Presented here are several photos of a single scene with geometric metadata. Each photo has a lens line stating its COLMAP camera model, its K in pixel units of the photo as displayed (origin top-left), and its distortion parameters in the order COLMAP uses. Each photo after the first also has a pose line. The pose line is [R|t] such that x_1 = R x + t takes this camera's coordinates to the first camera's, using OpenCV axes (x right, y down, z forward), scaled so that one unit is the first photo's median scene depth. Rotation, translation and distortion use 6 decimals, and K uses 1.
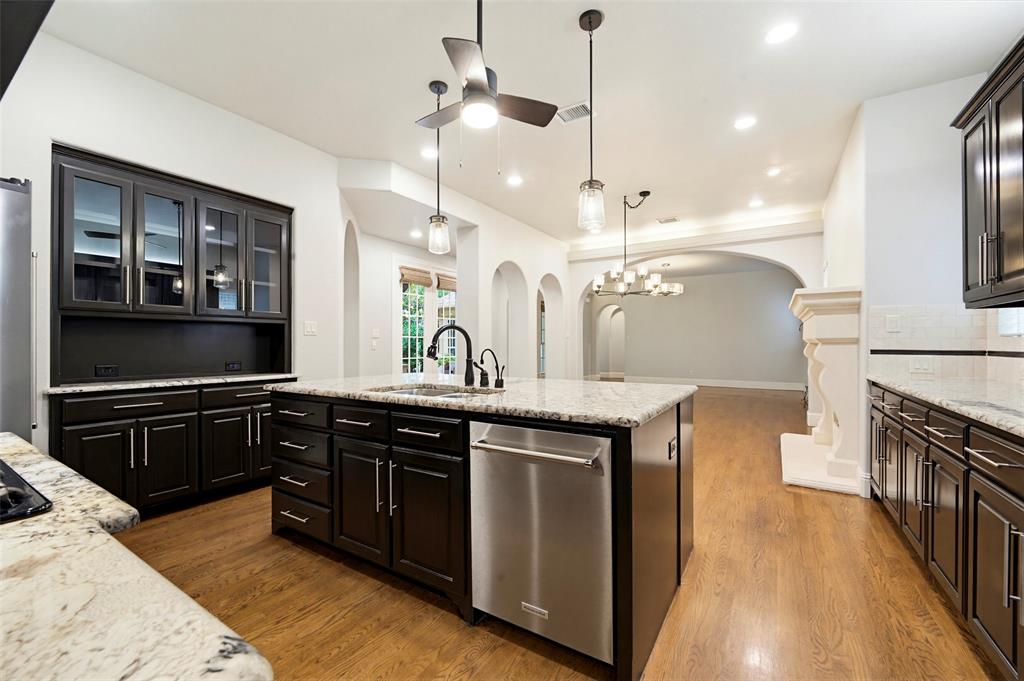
lens RADIAL K [[413.5, 0, 511.6], [0, 413.5, 341.9], [0, 0, 1]] dist [-0.002322, -0.005234]
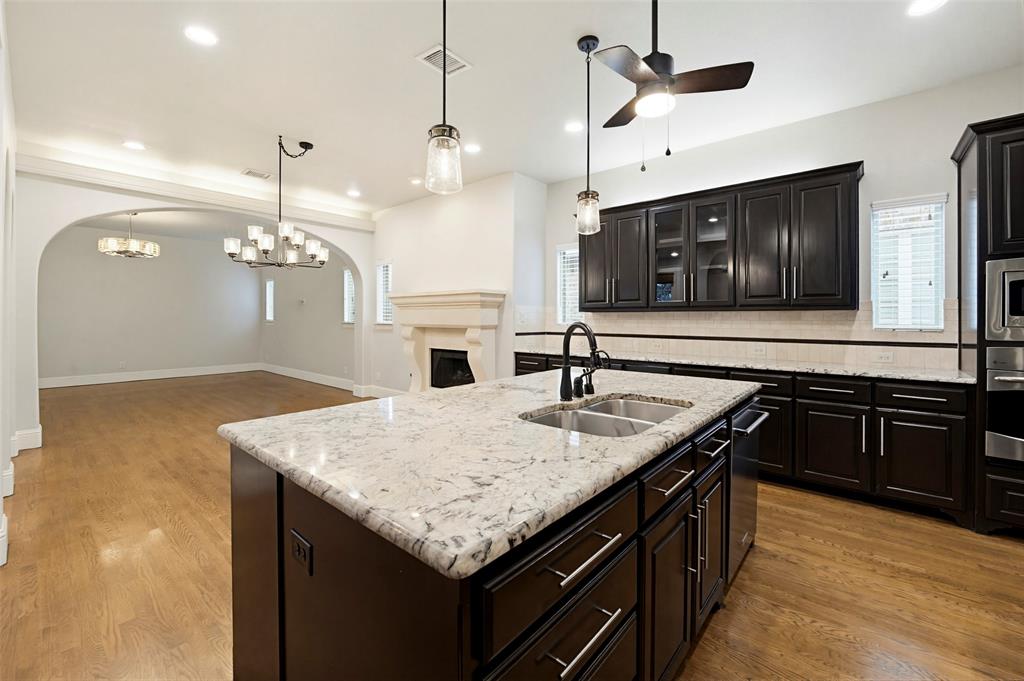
lens RADIAL K [[419.2, 0, 514.5], [0, 419.2, 322.9], [0, 0, 1]] dist [-0.000847, -0.000054]
pose [[0.141527, -0.014424, 0.989829, -0.408021], [-0.006313, 0.999860, 0.015473, -0.025501], [-0.989914, -0.008439, 0.141416, 0.445957]]
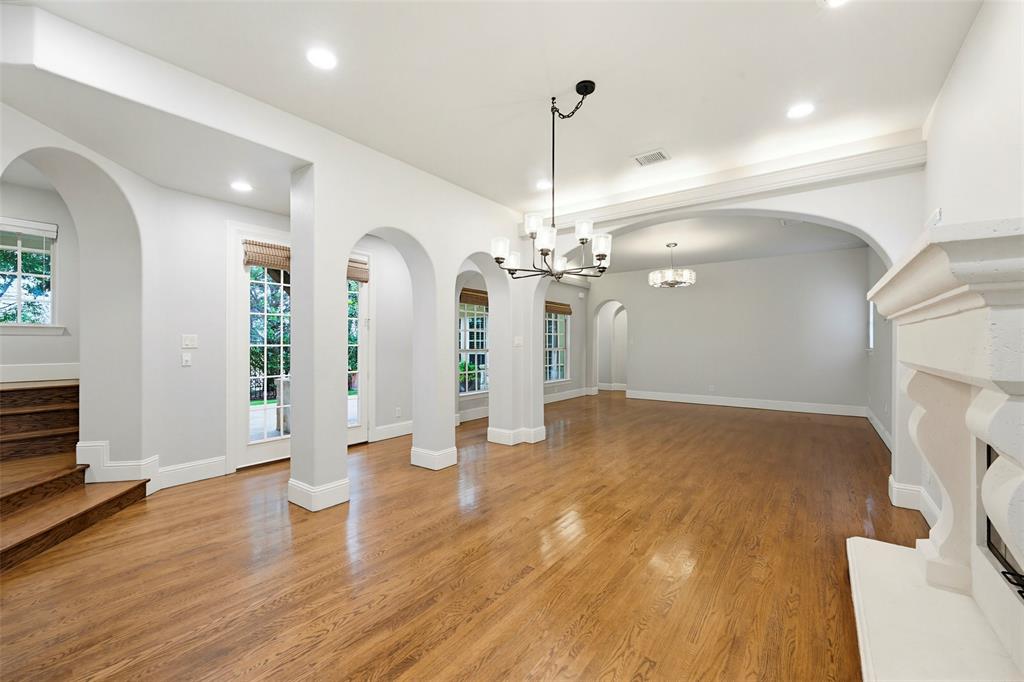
lens RADIAL K [[413.5, 0, 511.6], [0, 413.5, 342.4], [0, 0, 1]] dist [-0.002322, -0.005234]
pose [[0.997117, 0.003104, -0.075819, 0.249977], [-0.002844, 0.999990, 0.003539, -0.024771], [0.075829, -0.003313, 0.997115, 0.422496]]
